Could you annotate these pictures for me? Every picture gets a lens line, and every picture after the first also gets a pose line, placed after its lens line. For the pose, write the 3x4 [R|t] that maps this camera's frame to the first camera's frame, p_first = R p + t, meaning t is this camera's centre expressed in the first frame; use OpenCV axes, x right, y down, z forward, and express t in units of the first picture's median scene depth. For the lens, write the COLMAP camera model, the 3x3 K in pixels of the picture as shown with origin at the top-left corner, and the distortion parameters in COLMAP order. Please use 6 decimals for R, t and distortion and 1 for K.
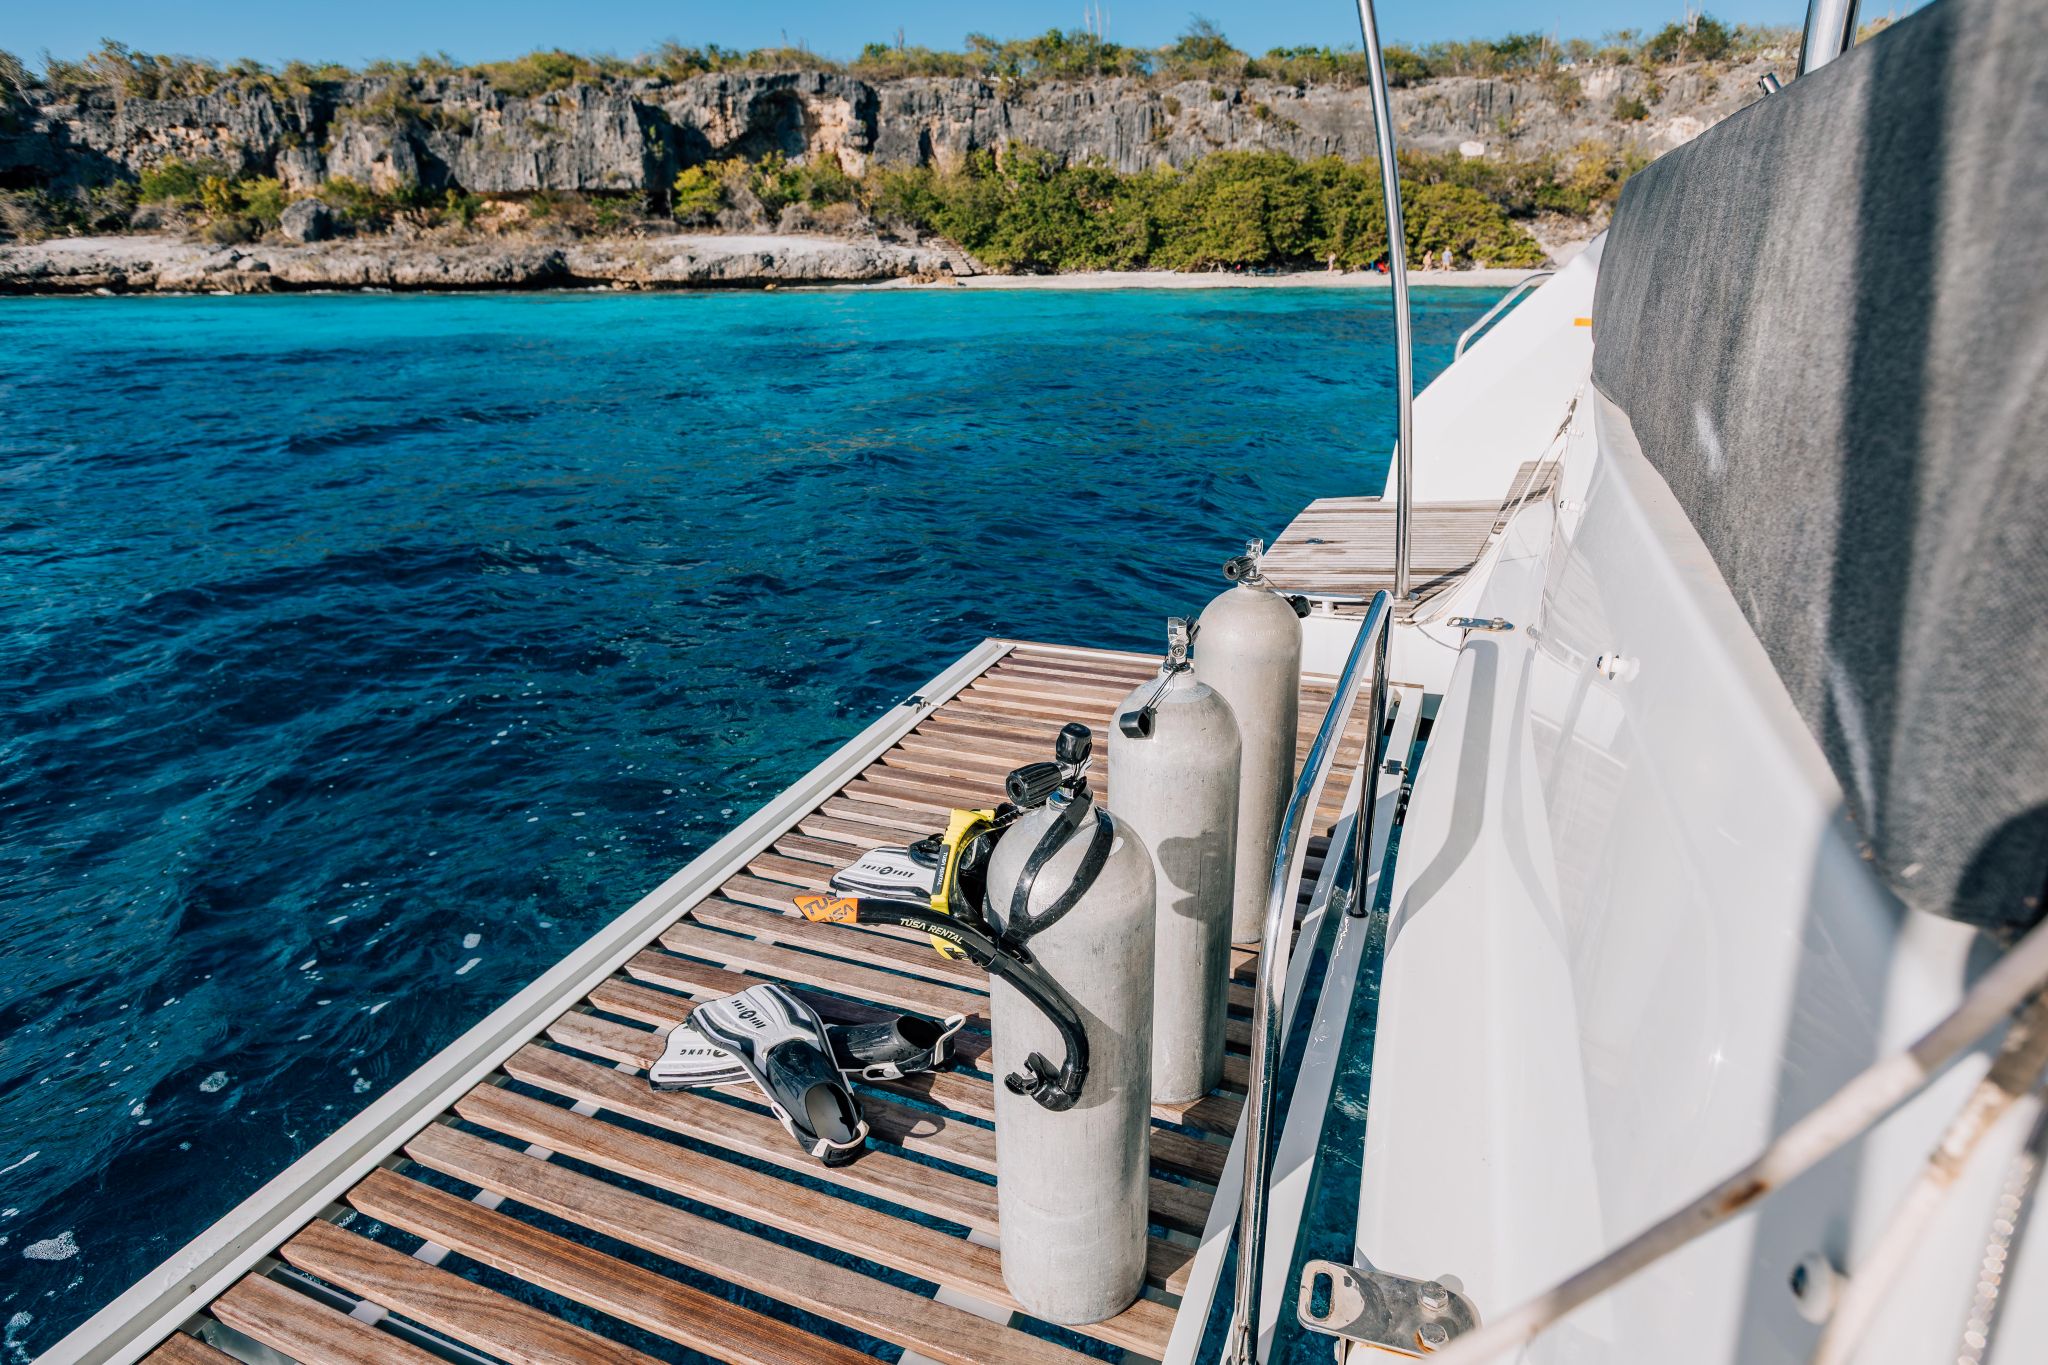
lens RADIAL K [[1151.8, 0, 1092.0], [0, 1151.8, 681.7], [0, 0, 1]] dist [0.007271, -0.000745]
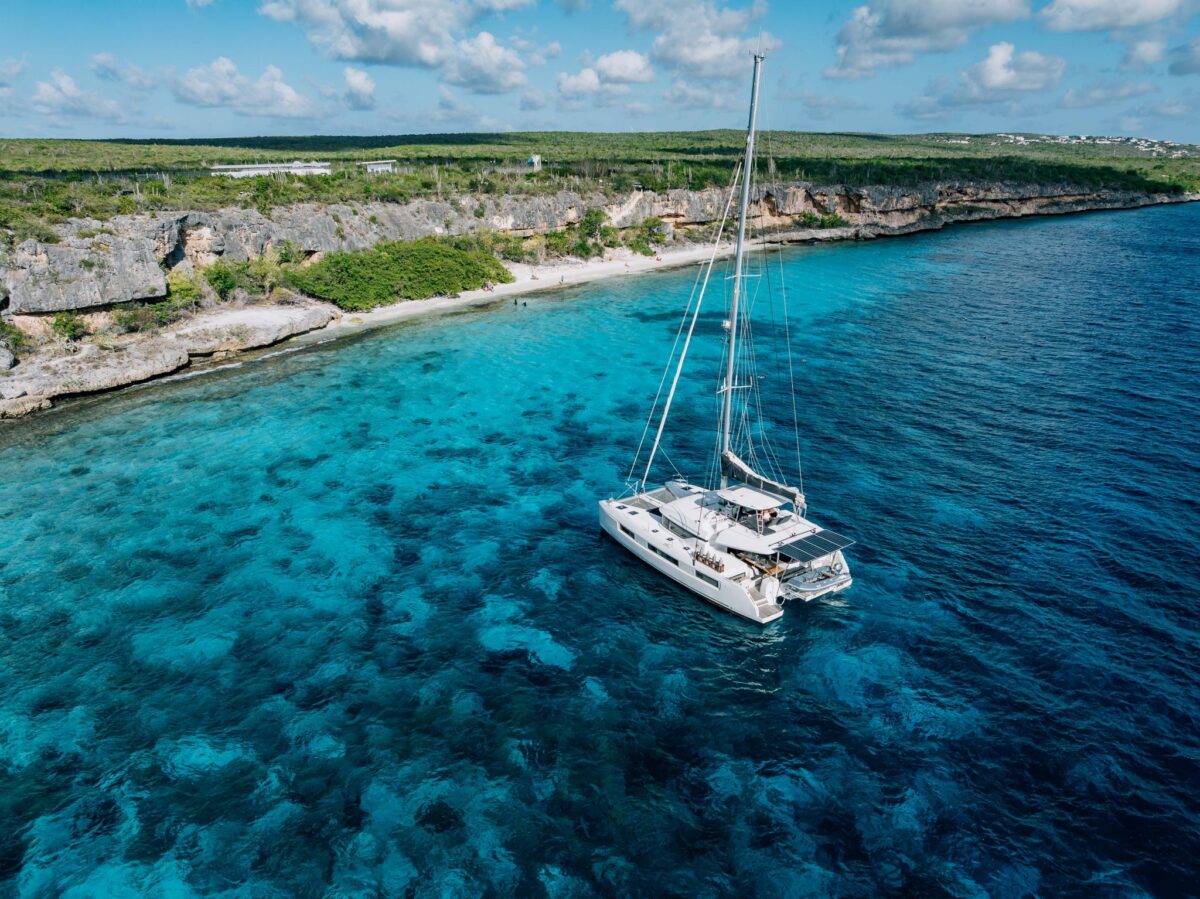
lens RADIAL K [[915.9, 0, 626.4], [0, 915.9, 448.9], [0, 0, 1]] dist [-0.068217, 0.046924]
pose [[0.392331, -0.279288, 0.876399, -1.245442], [0.322162, 0.934161, 0.153475, -0.209422], [-0.861561, 0.222130, 0.456476, -0.058266]]
